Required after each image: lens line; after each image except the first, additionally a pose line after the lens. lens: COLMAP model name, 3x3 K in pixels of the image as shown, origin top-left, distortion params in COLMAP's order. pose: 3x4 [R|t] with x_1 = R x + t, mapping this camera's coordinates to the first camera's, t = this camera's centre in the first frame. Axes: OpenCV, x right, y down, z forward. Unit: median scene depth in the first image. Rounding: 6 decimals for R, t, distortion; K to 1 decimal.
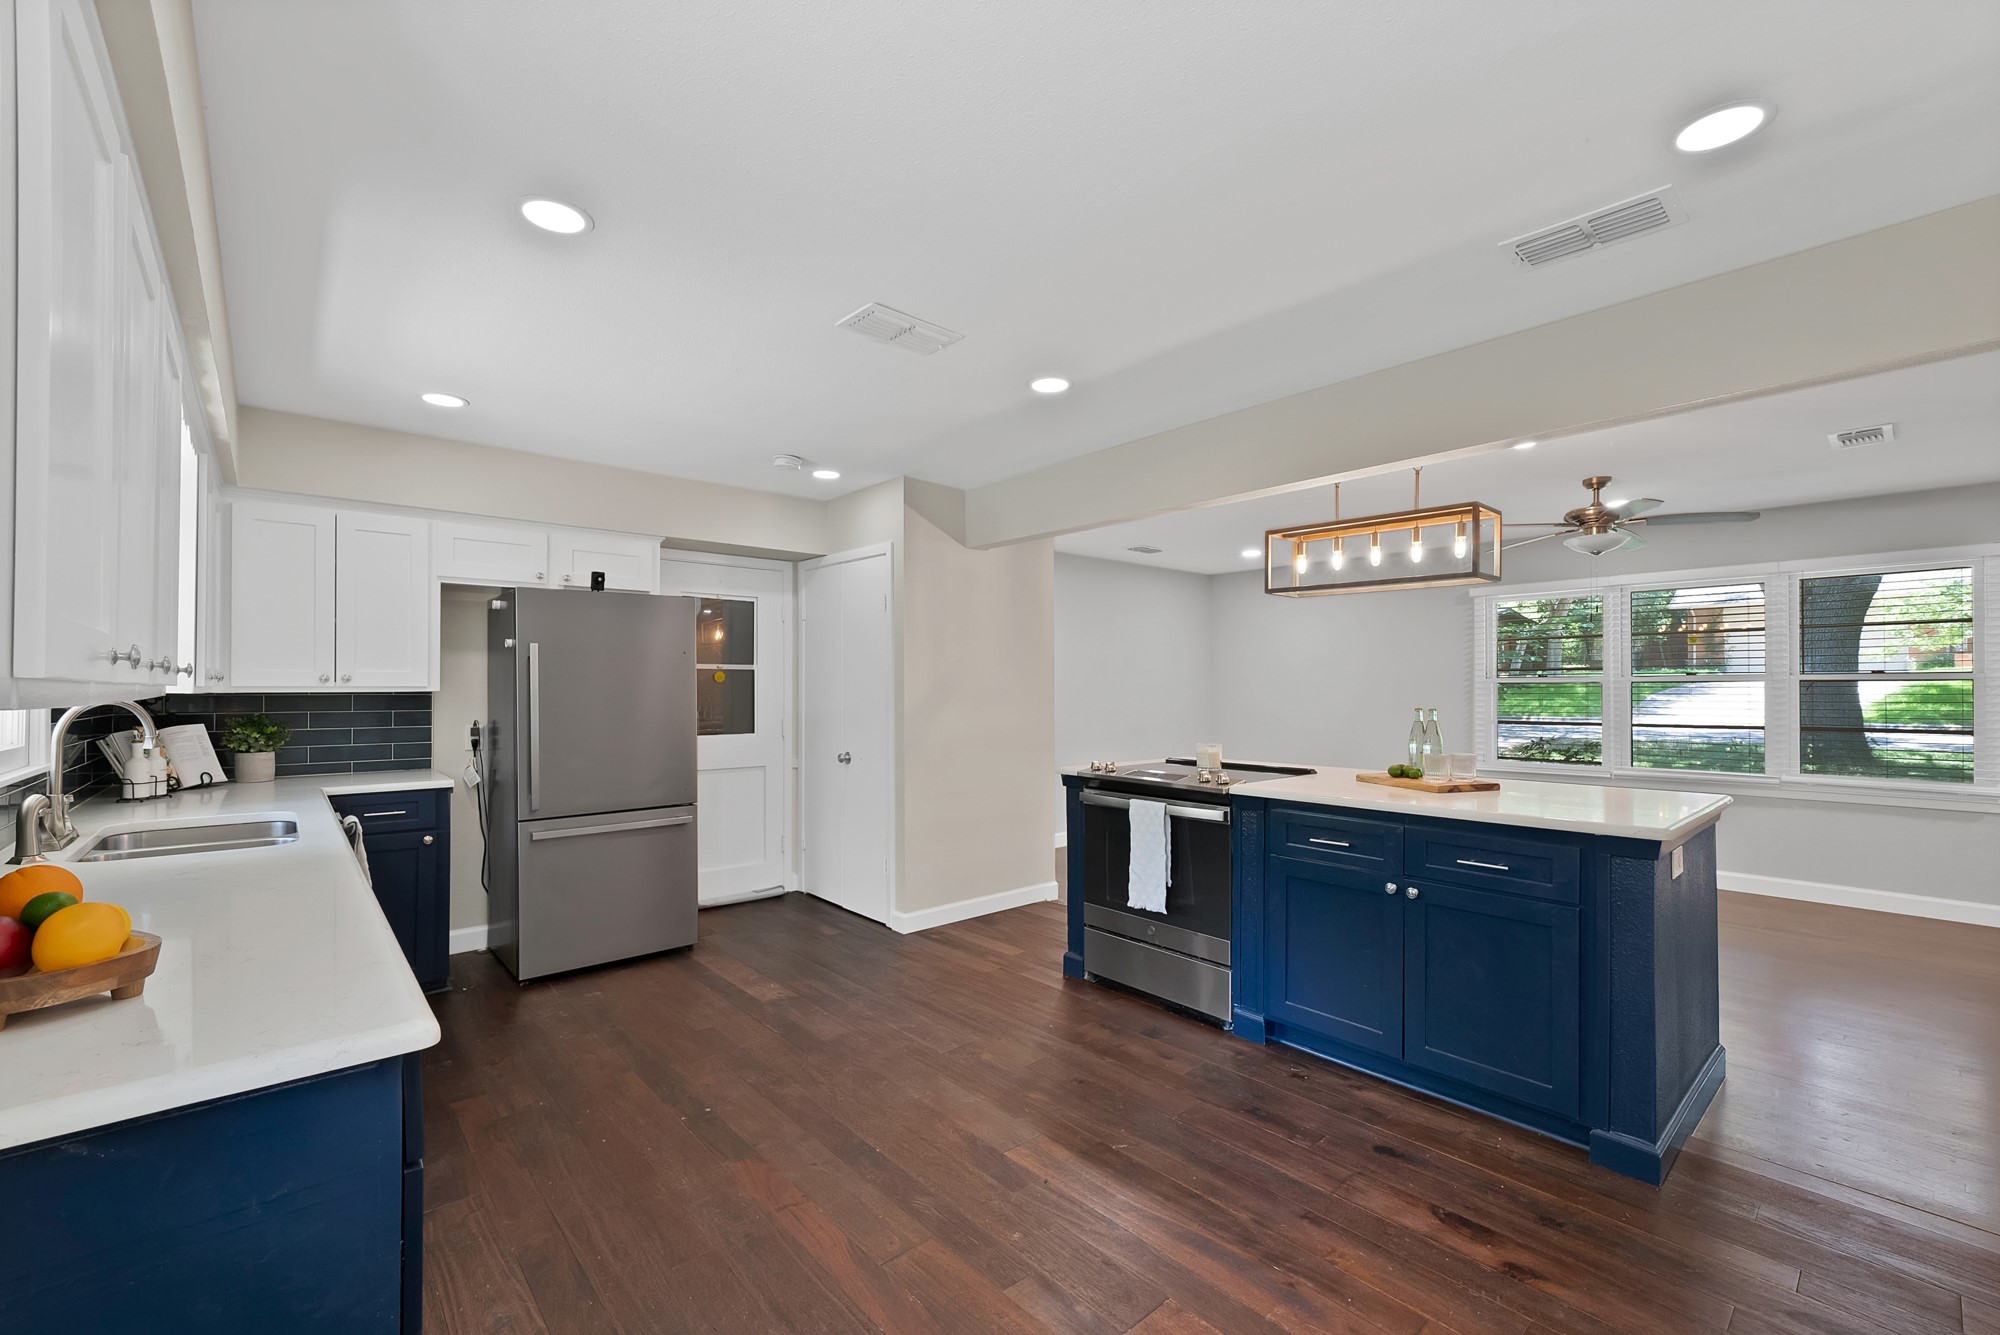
lens RADIAL K [[830.8, 0, 1005.9], [0, 830.8, 677.0], [0, 0, 1]] dist [0.000164, 0.000031]
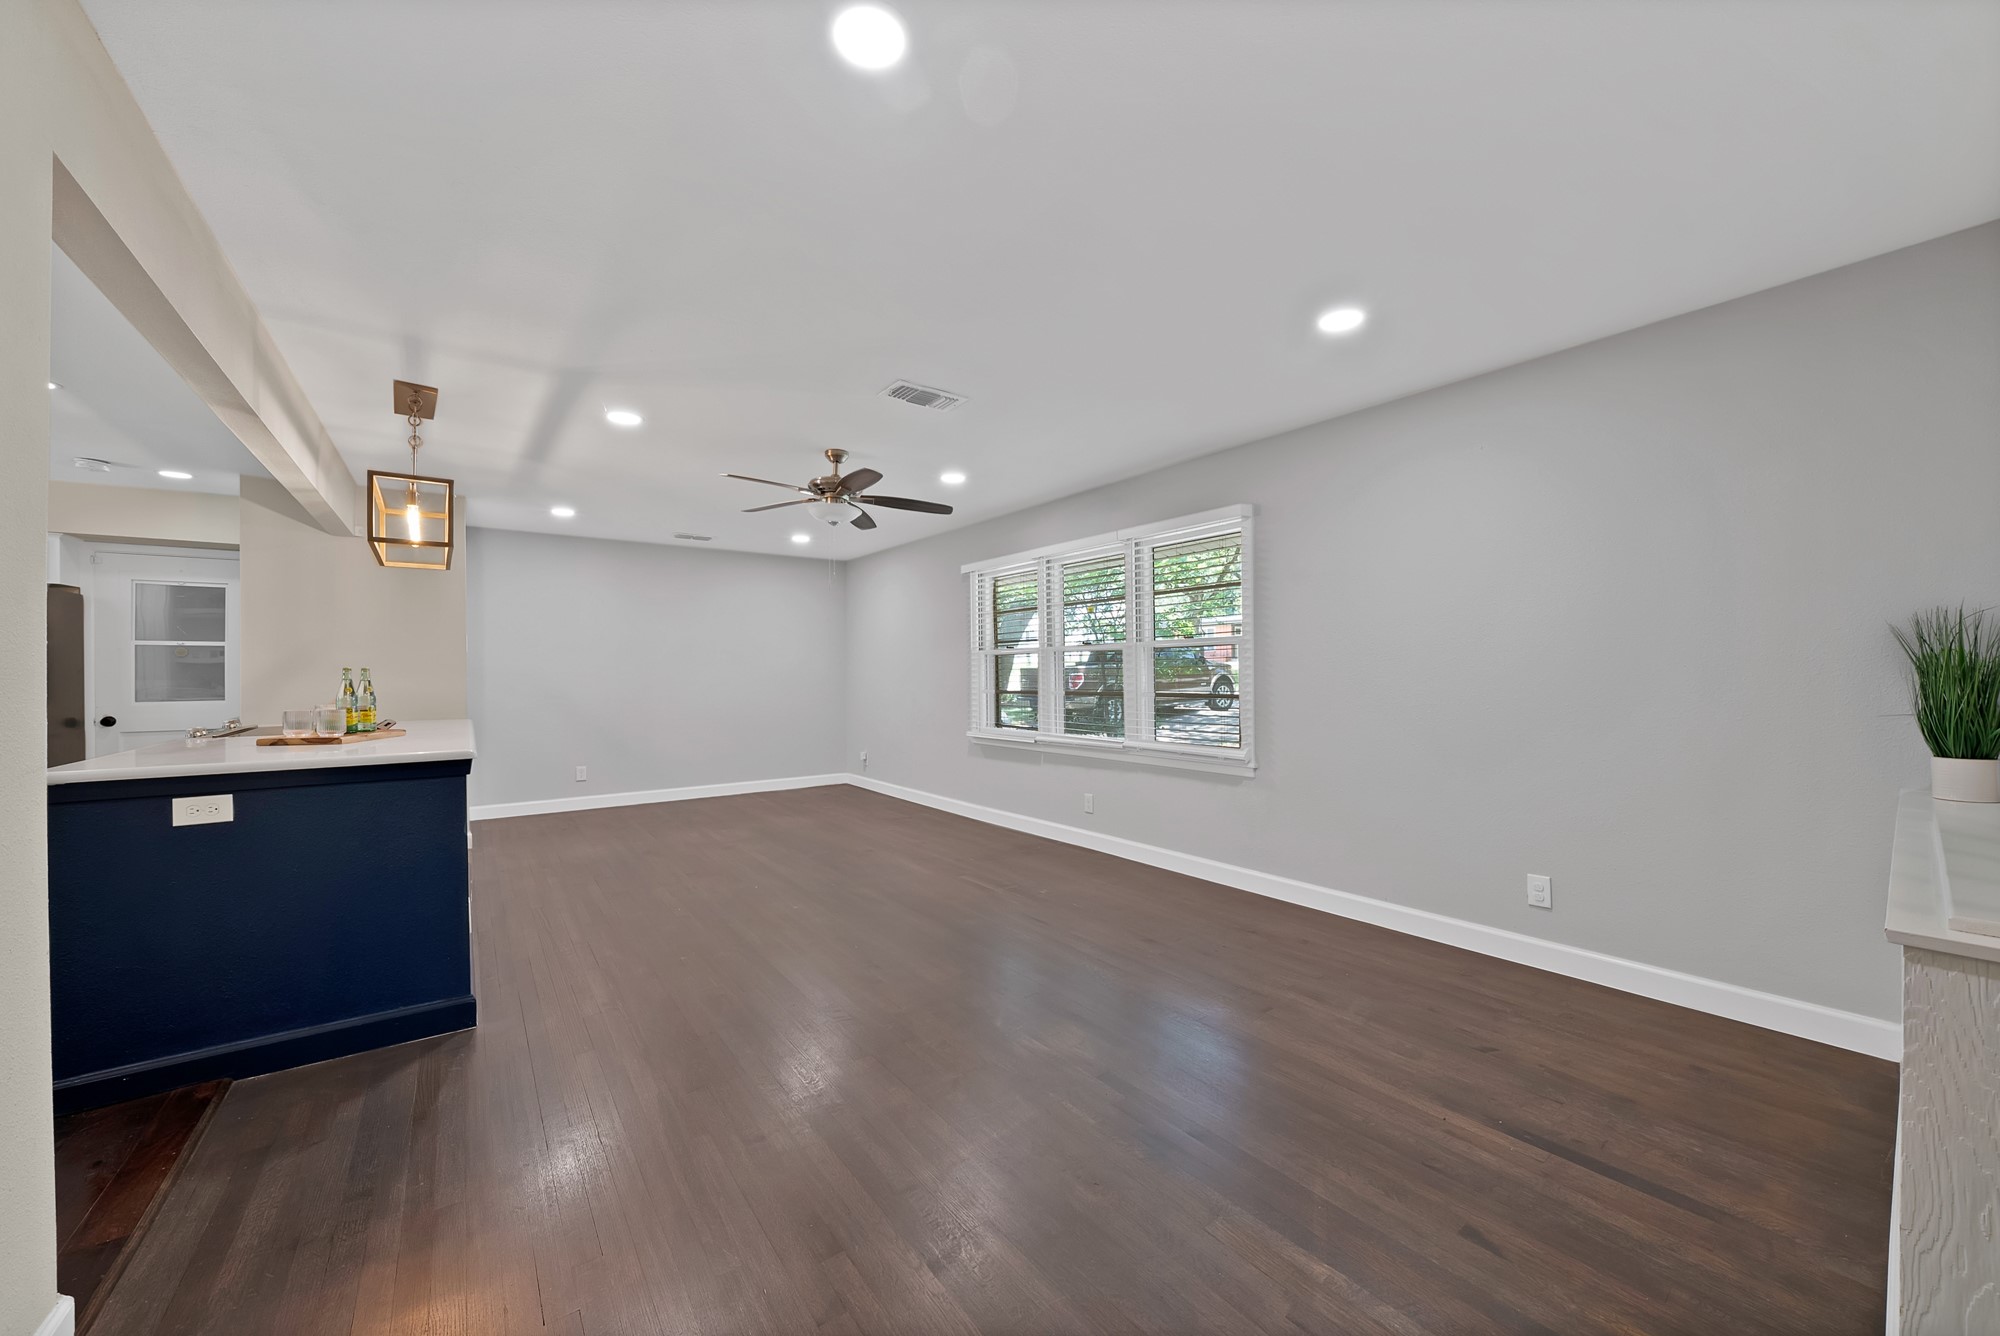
lens RADIAL K [[721.5, 0, 1000.0], [0, 721.5, 668.0], [0, 0, 1]] dist [-0.020231, 0.000195]
pose [[0.996258, -0.006977, -0.086152, 1.190870], [0.007397, 0.999962, 0.004552, 0.034833], [0.086117, -0.005172, 0.996272, 0.153572]]
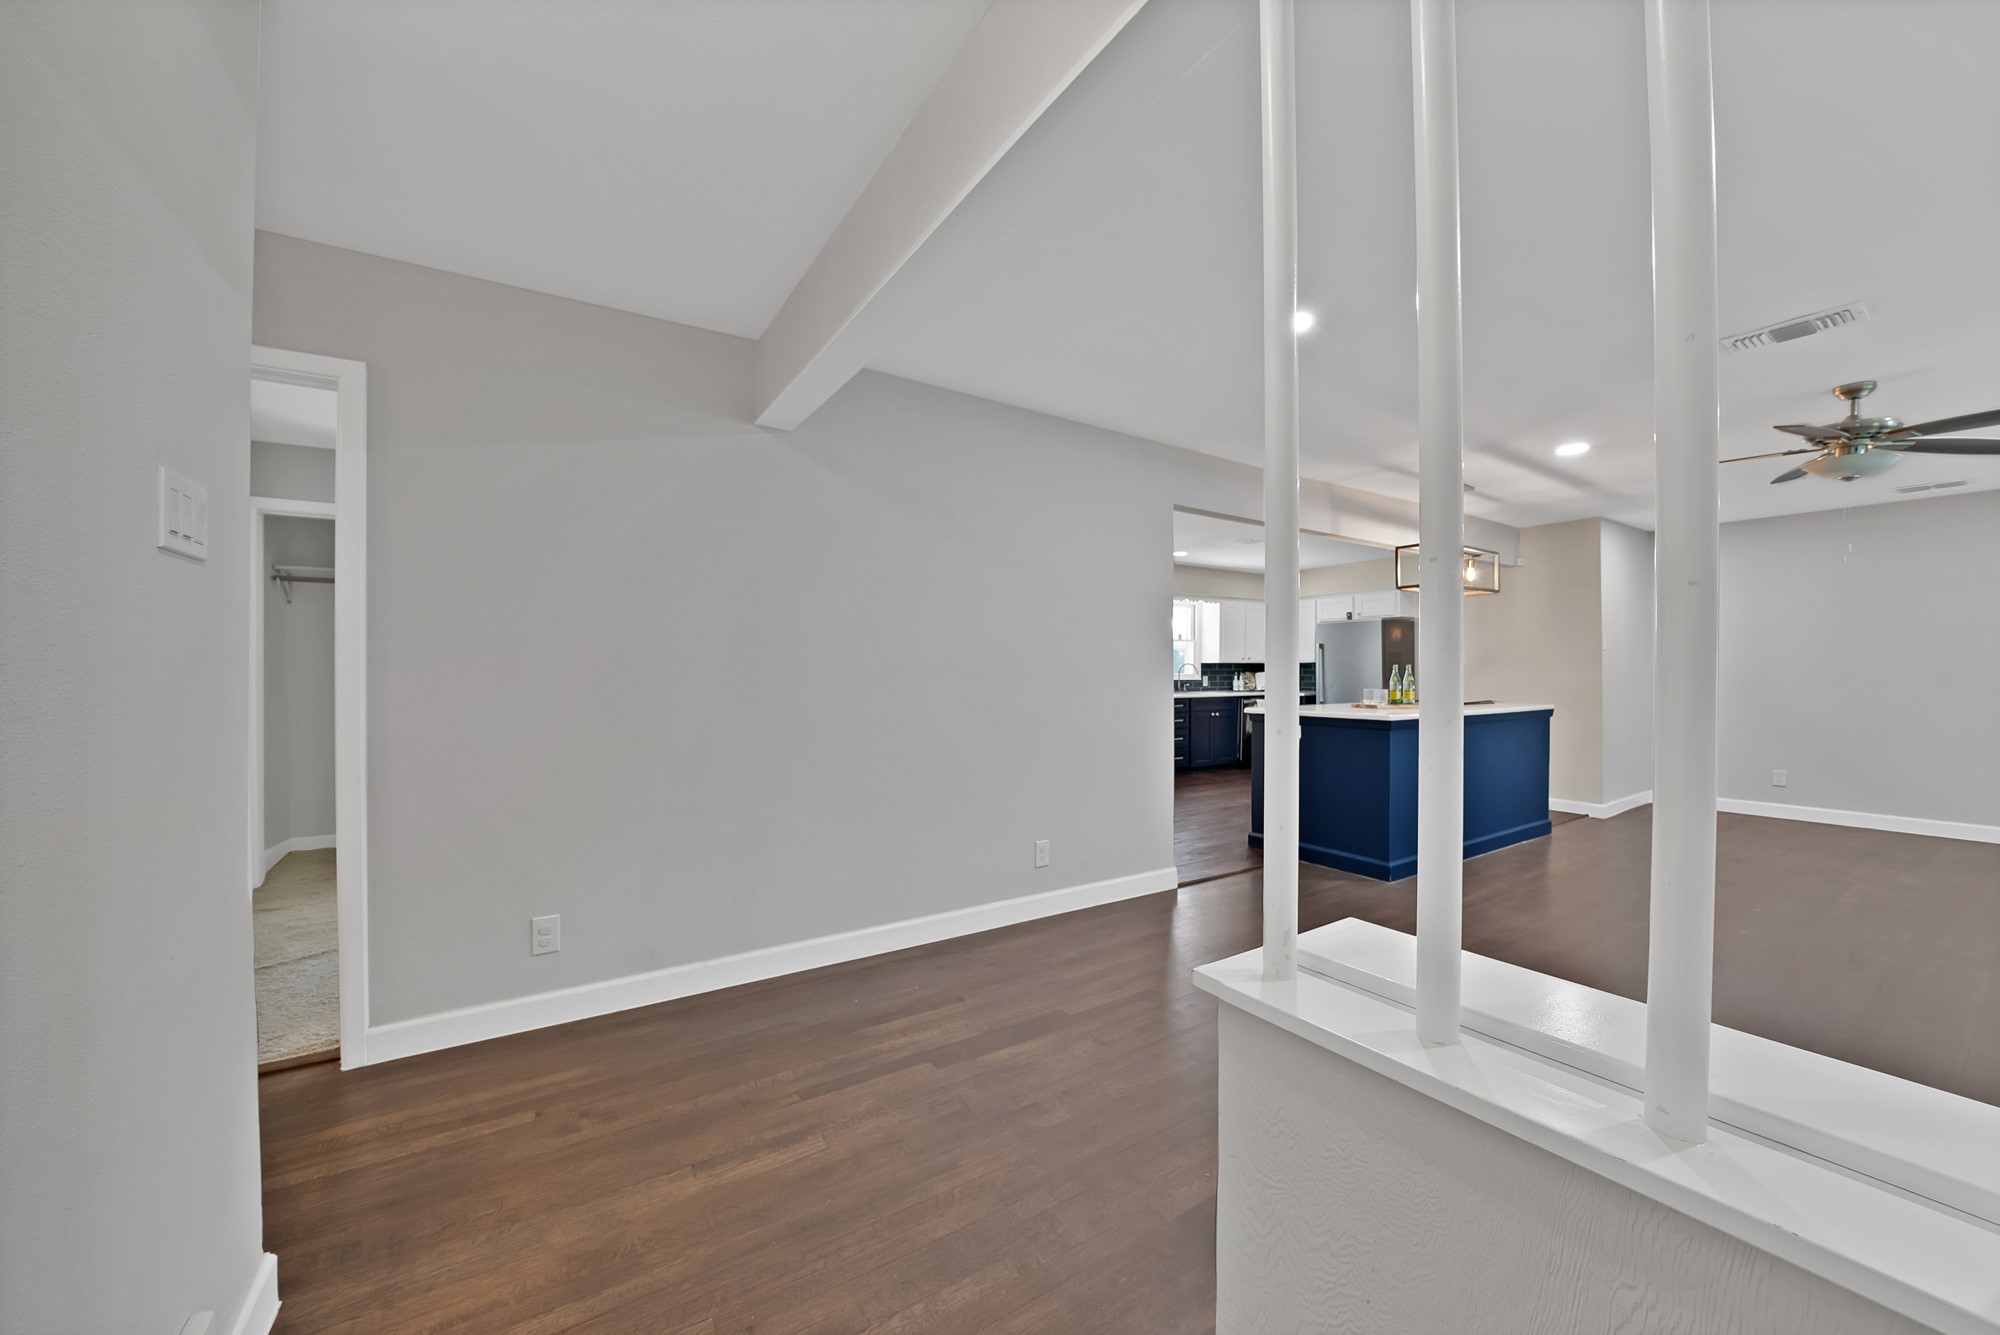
lens RADIAL K [[721.5, 0, 1000.0], [0, 721.5, 667.5], [0, 0, 1]] dist [-0.020231, 0.000195]
pose [[-0.154018, -0.004654, -0.988057, 1.813317], [0.012883, 0.999894, -0.006718, 0.035793], [0.987984, -0.013763, -0.153942, 0.338915]]
